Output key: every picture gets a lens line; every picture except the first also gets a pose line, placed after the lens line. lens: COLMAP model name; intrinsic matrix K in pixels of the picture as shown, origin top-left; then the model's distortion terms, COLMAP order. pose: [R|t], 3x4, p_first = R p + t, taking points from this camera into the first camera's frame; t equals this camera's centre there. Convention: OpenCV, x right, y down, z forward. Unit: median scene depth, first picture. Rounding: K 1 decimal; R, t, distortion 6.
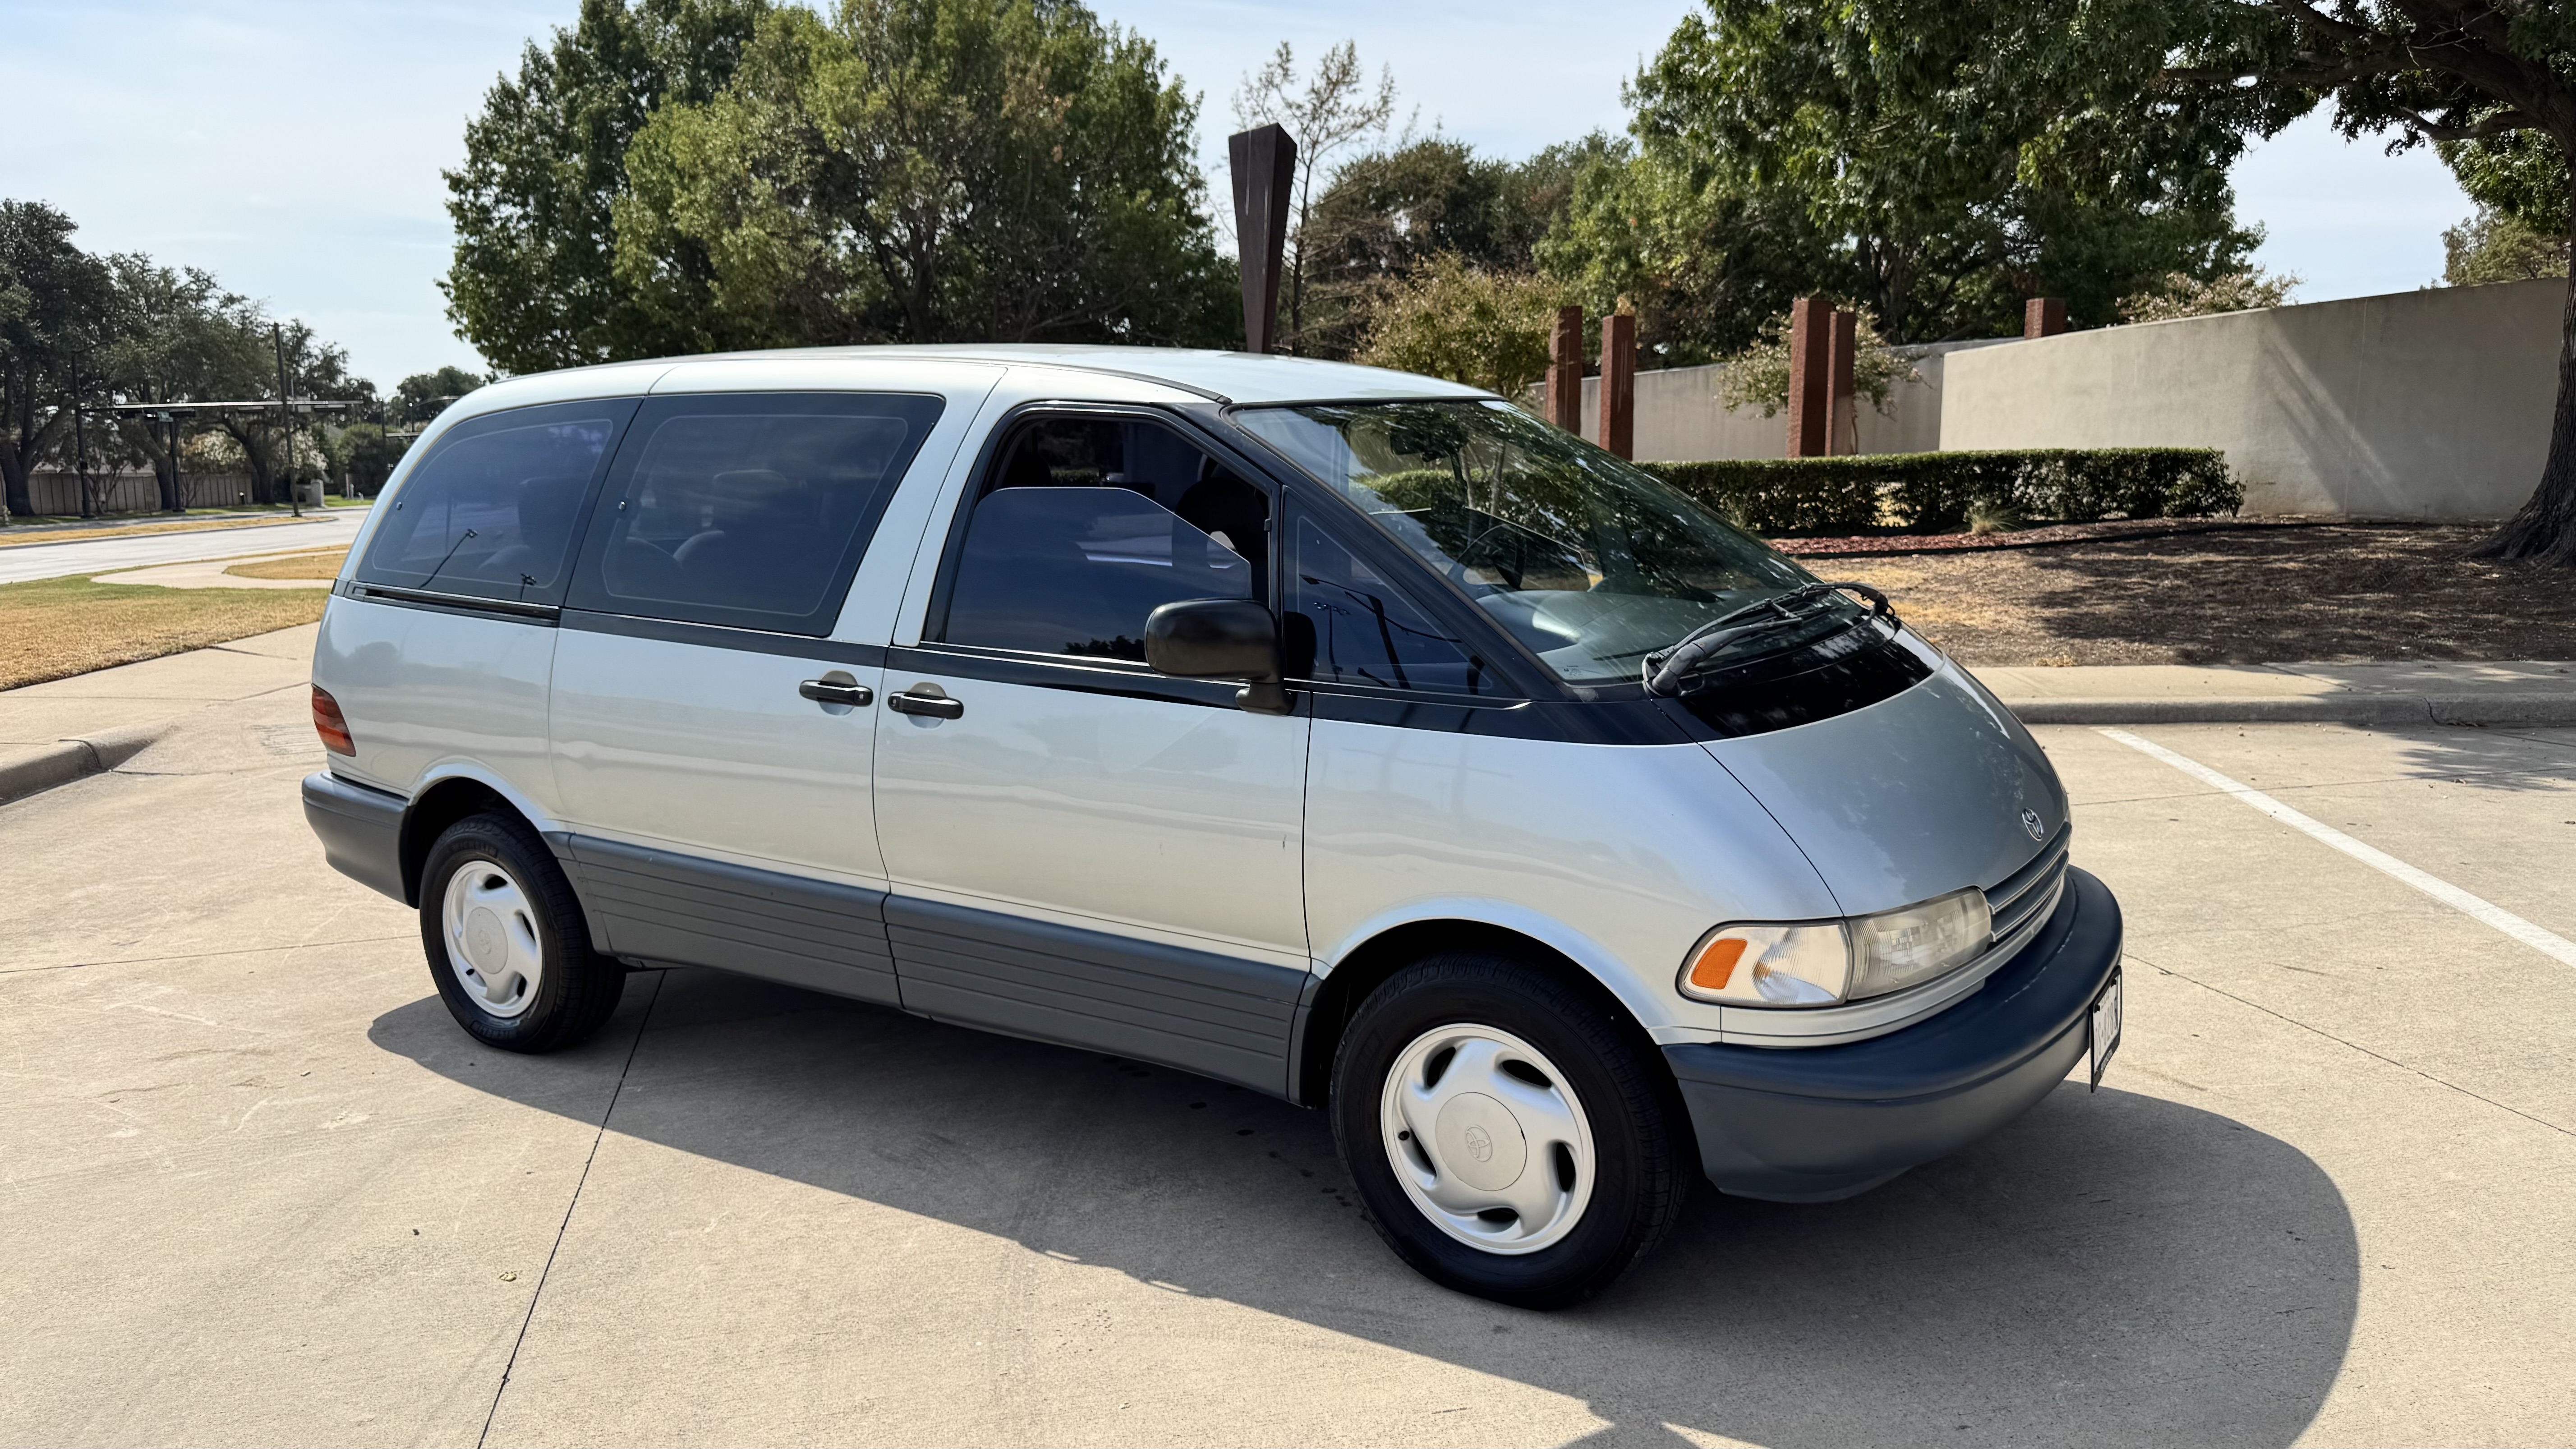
lens RADIAL K [[1829.2, 0, 1293.7], [0, 1829.2, 716.2], [0, 0, 1]] dist [0.046309, -0.063009]
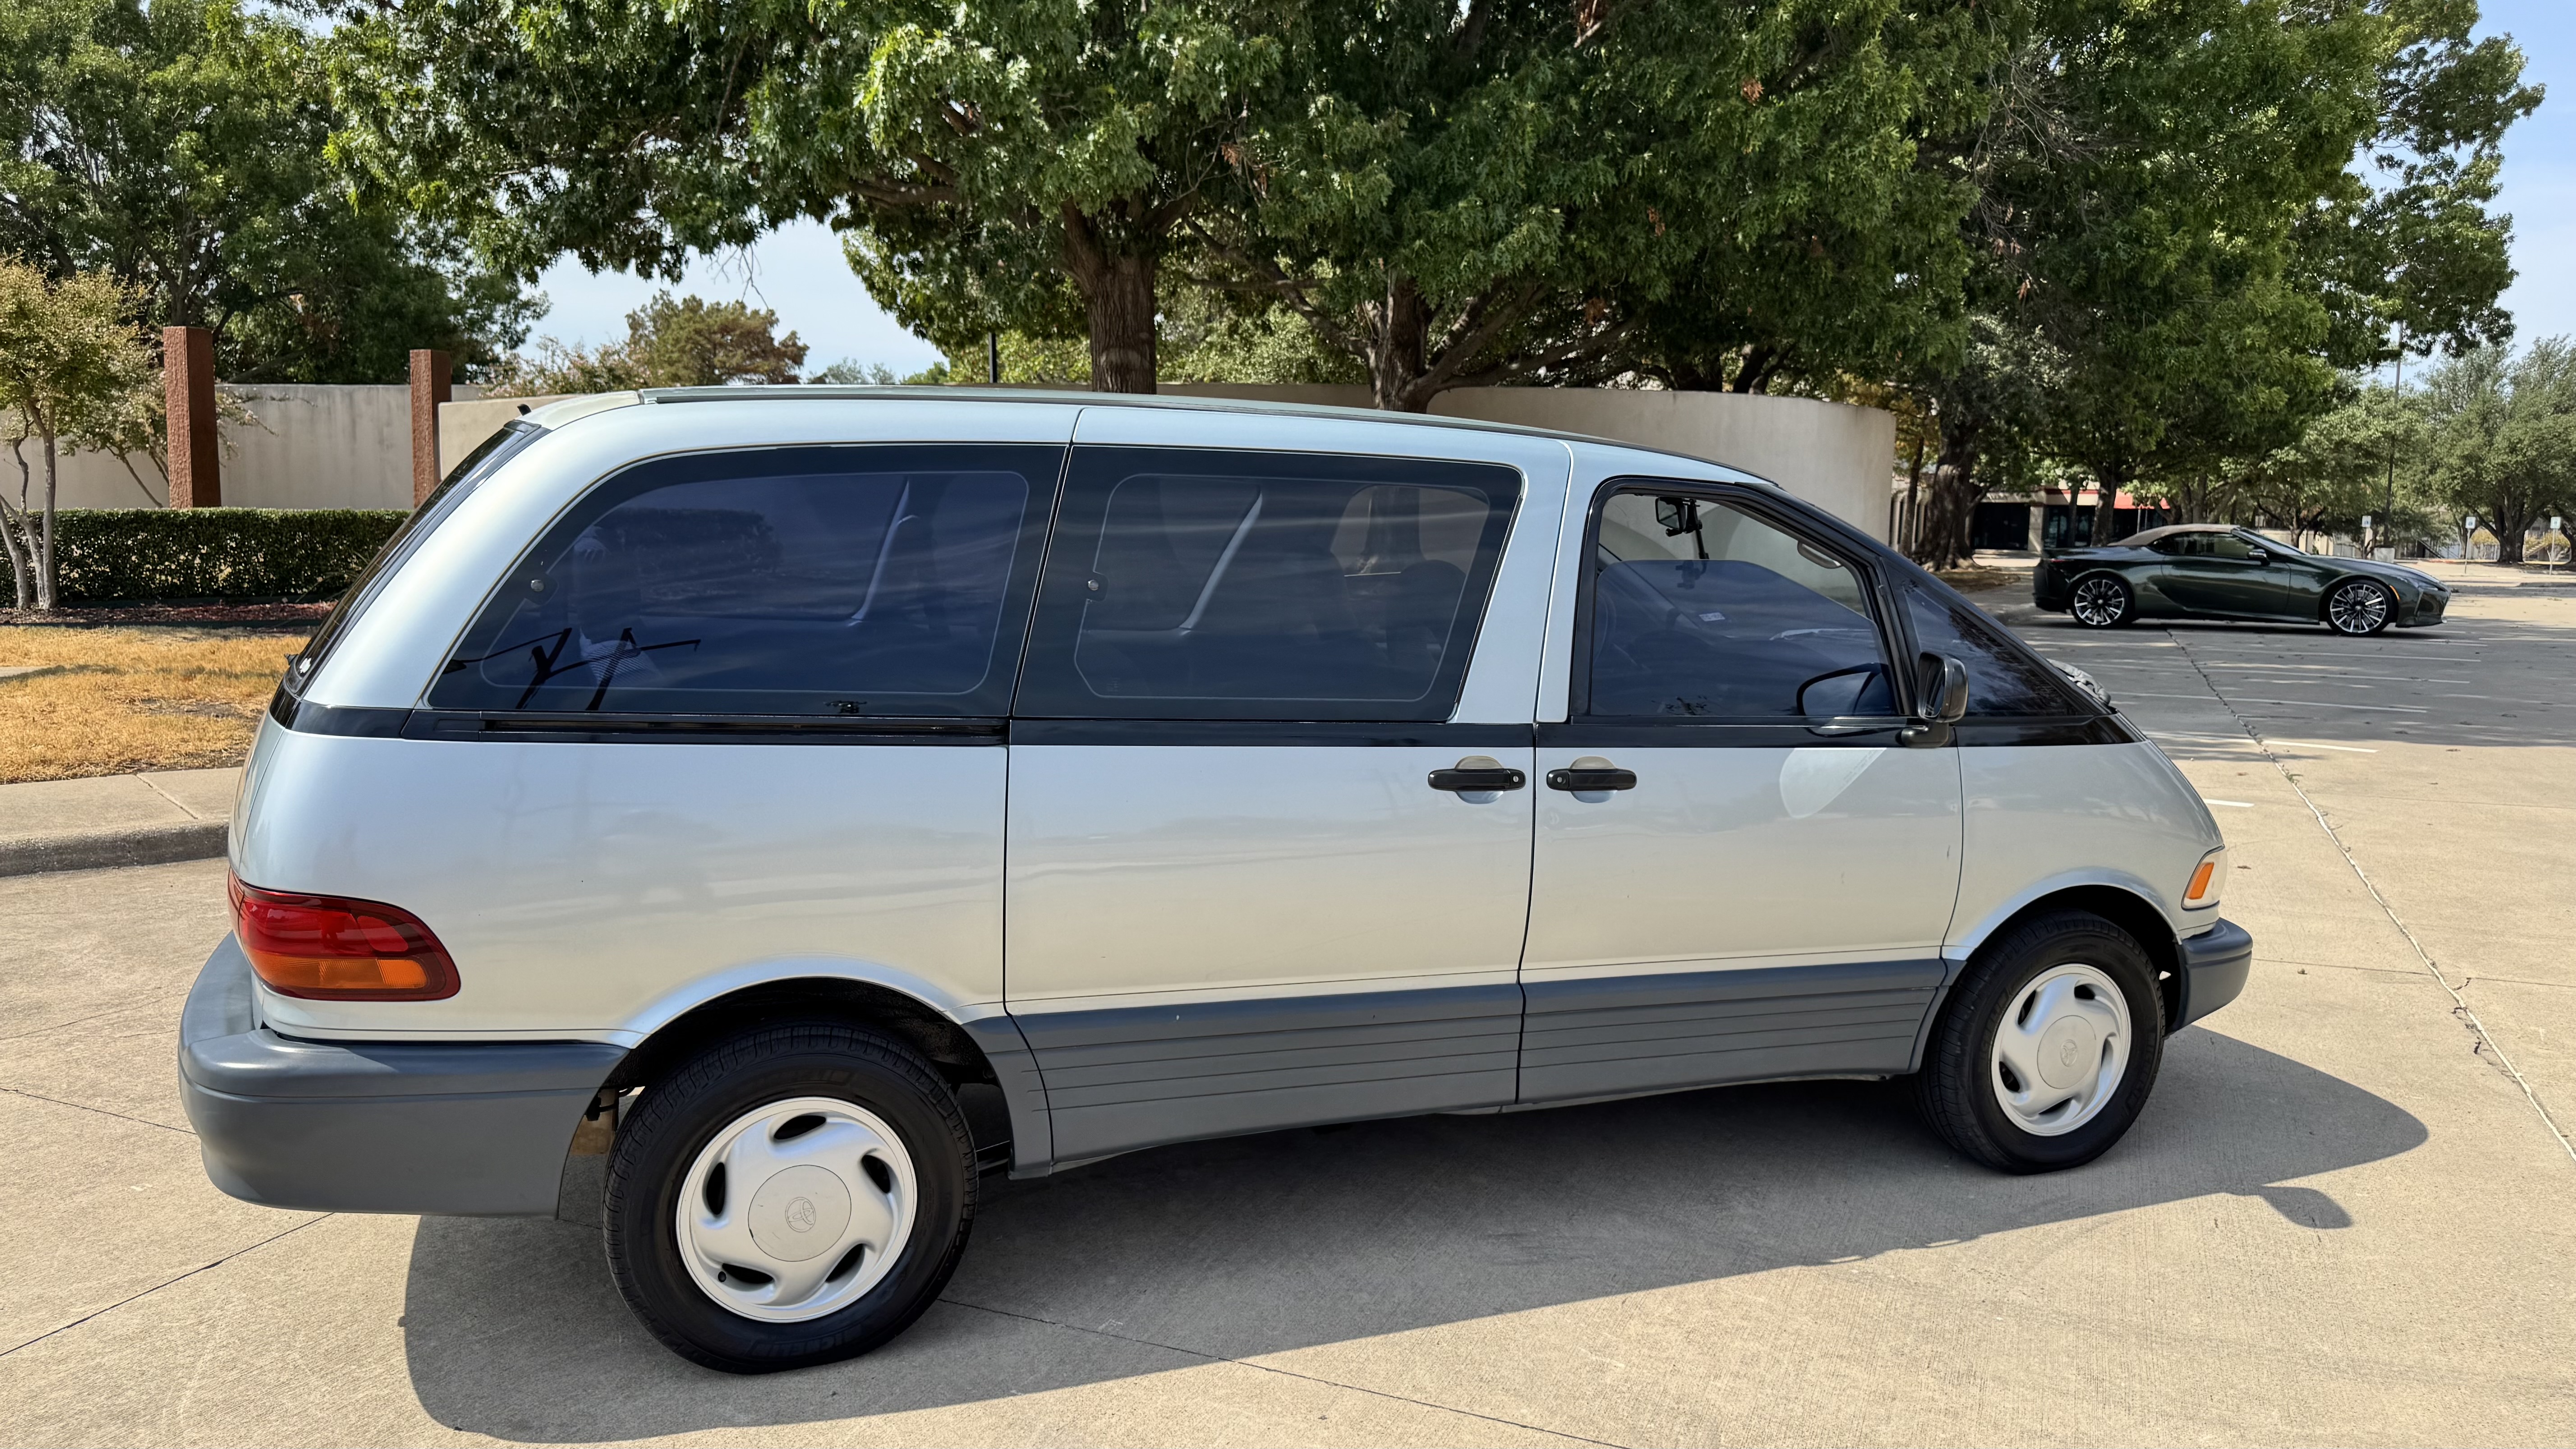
lens RADIAL K [[1829.2, 0, 1275.8], [0, 1829.2, 724.8], [0, 0, 1]] dist [0.046309, -0.063009]
pose [[0.596591, -0.073934, 0.799133, -1.135731], [0.092730, 0.995429, 0.022868, -0.076644], [-0.797170, 0.060461, 0.600720, 0.568753]]
